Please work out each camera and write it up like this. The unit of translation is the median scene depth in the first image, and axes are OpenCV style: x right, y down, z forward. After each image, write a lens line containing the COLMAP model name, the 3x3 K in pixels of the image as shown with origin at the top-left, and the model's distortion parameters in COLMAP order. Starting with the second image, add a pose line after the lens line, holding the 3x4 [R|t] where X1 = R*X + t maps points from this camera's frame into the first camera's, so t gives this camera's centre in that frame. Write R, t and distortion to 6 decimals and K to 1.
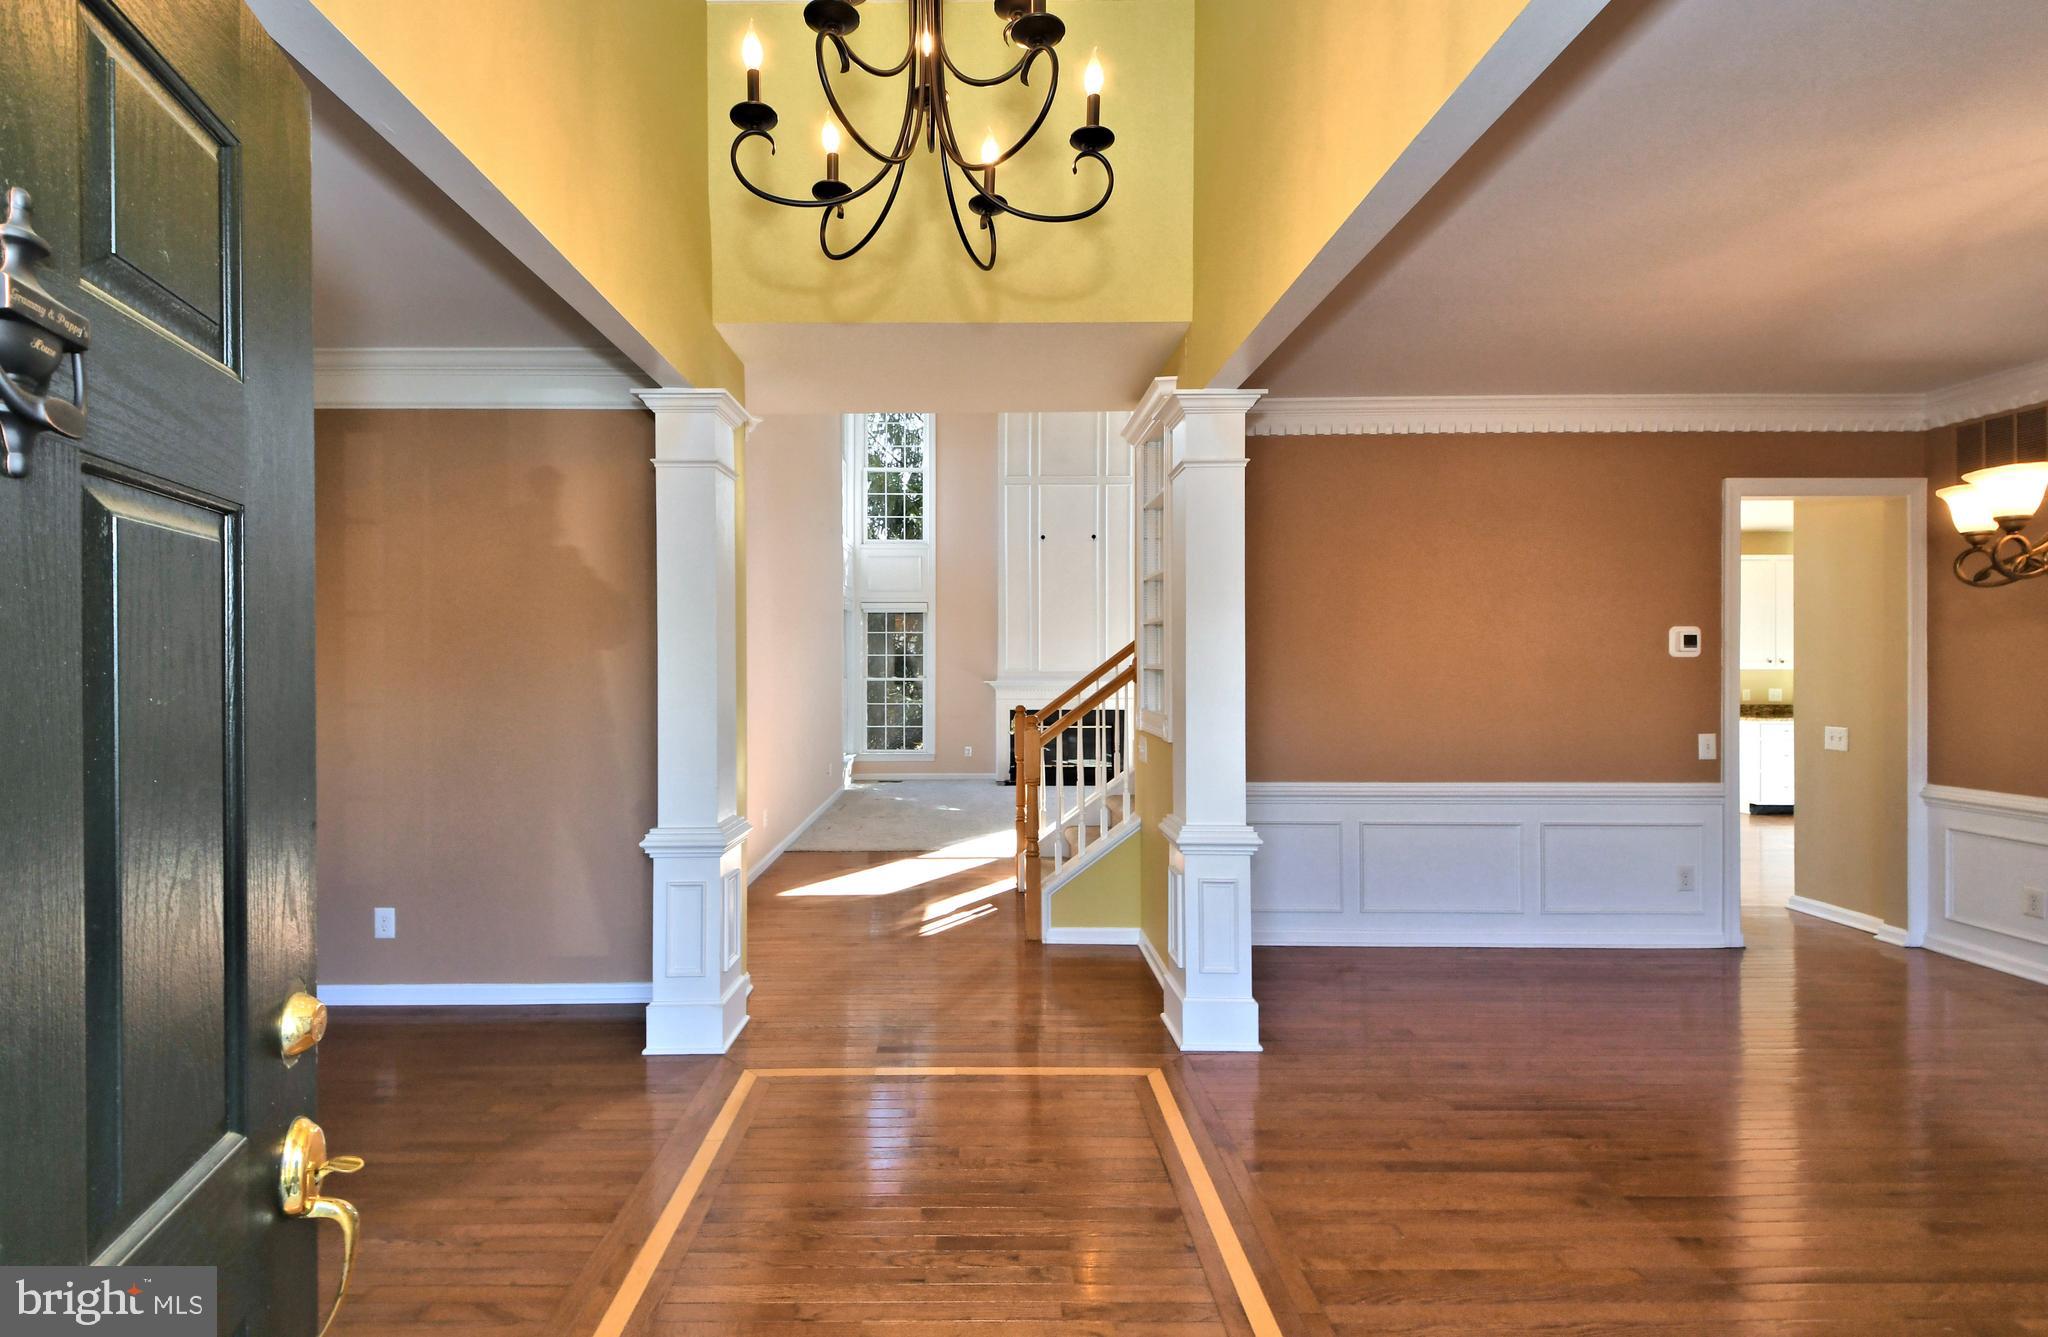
lens RADIAL K [[879.1, 0, 1024.0], [0, 879.1, 668.5], [0, 0, 1]] dist [0.031123, -0.012068]
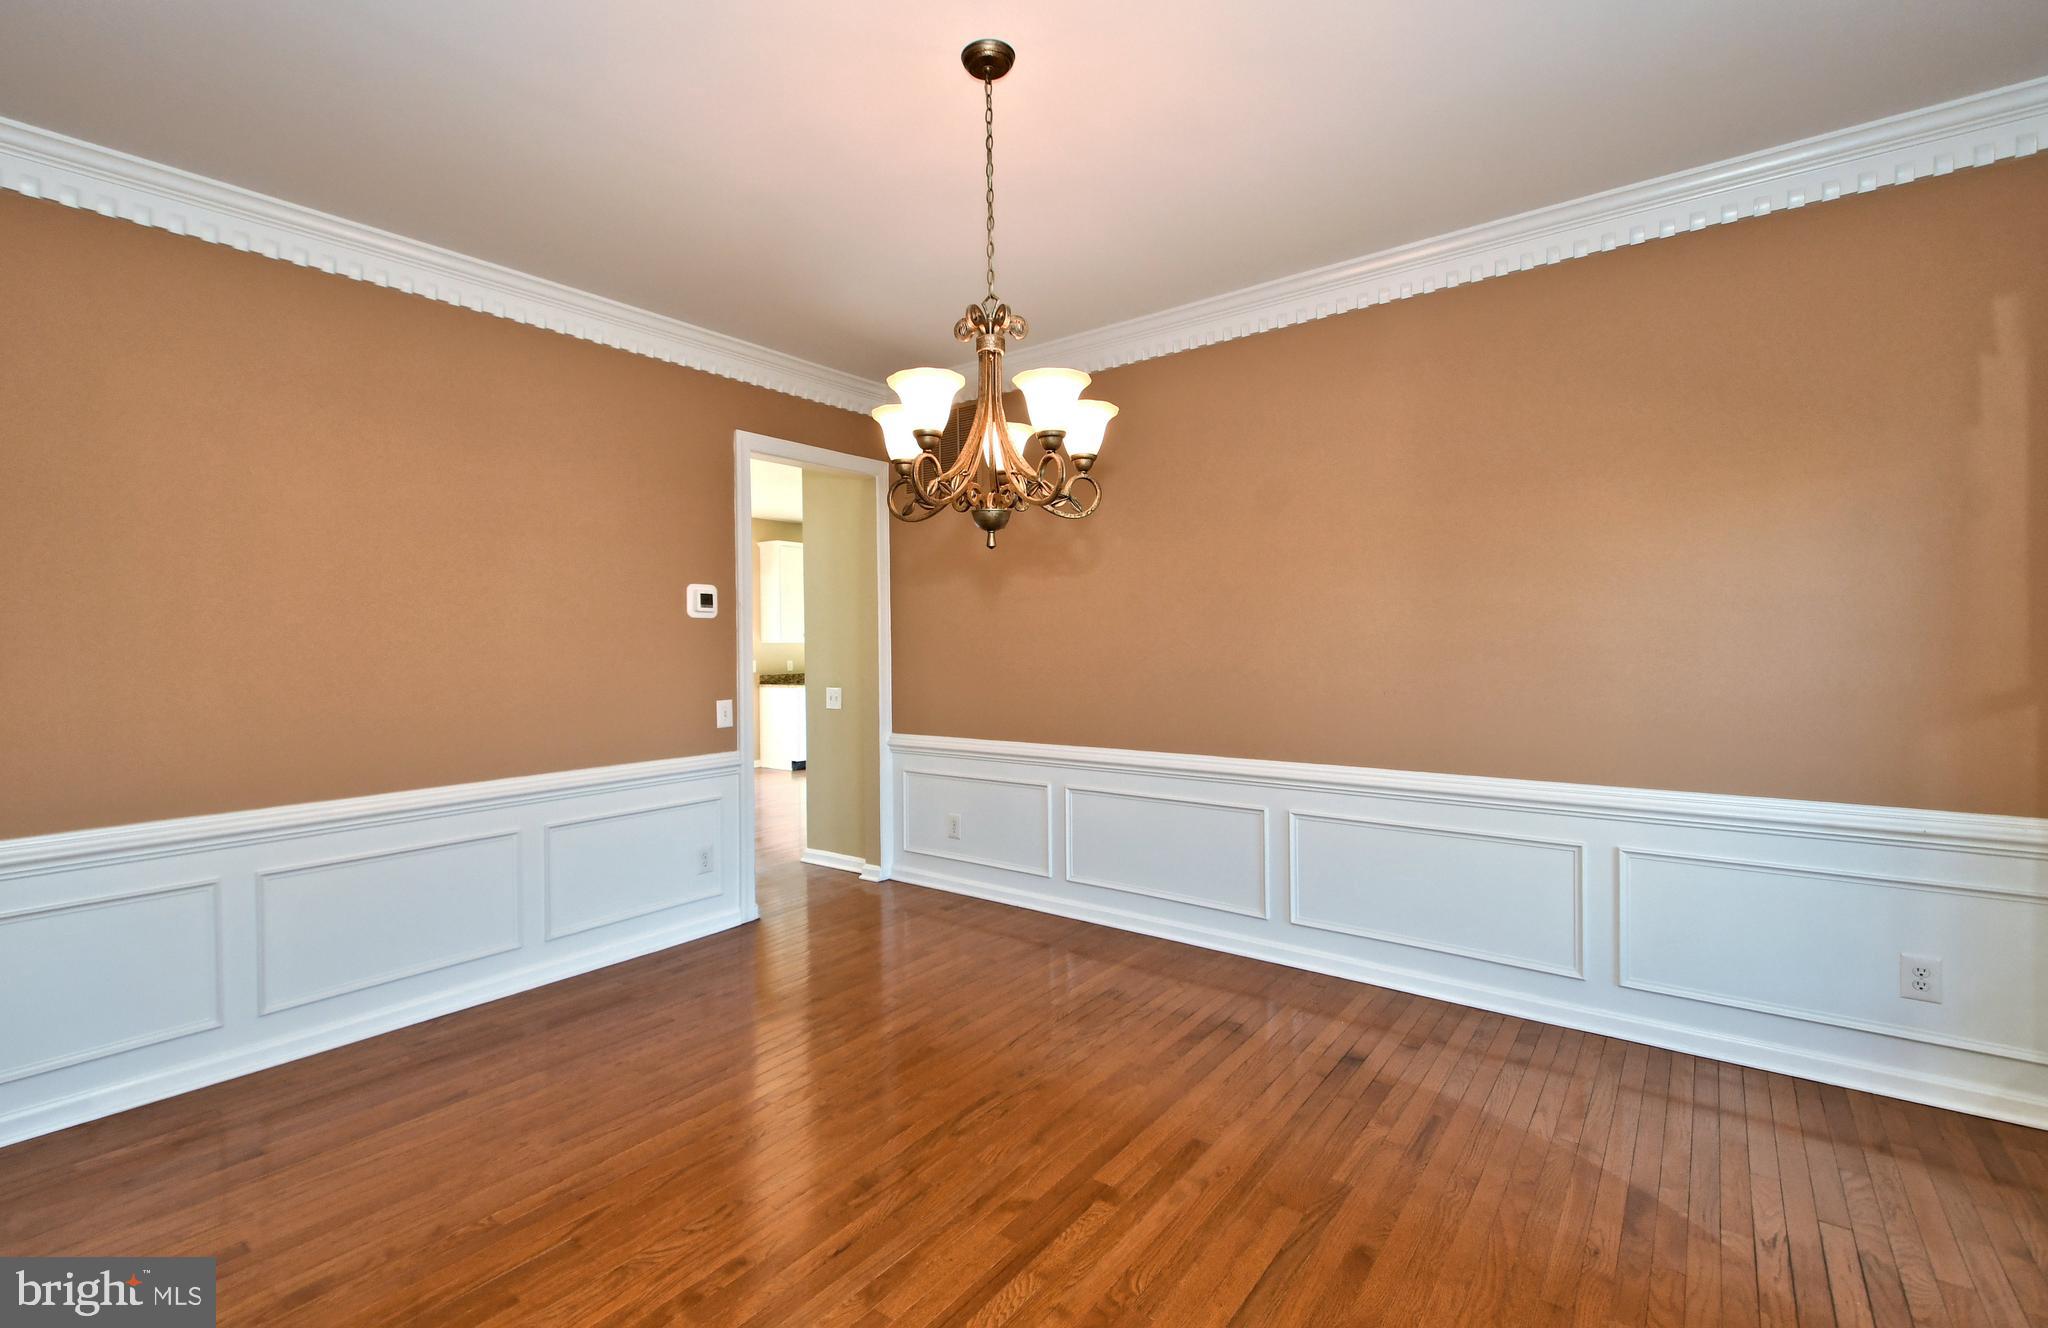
lens RADIAL K [[898.5, 0, 1024.0], [0, 898.5, 664.0], [0, 0, 1]] dist [0.000020, 0.000013]
pose [[0.606425, -0.023242, 0.794801, 0.208831], [0.011395, 0.999724, 0.020541, 0.019336], [-0.795059, -0.003399, 0.606522, 0.178882]]
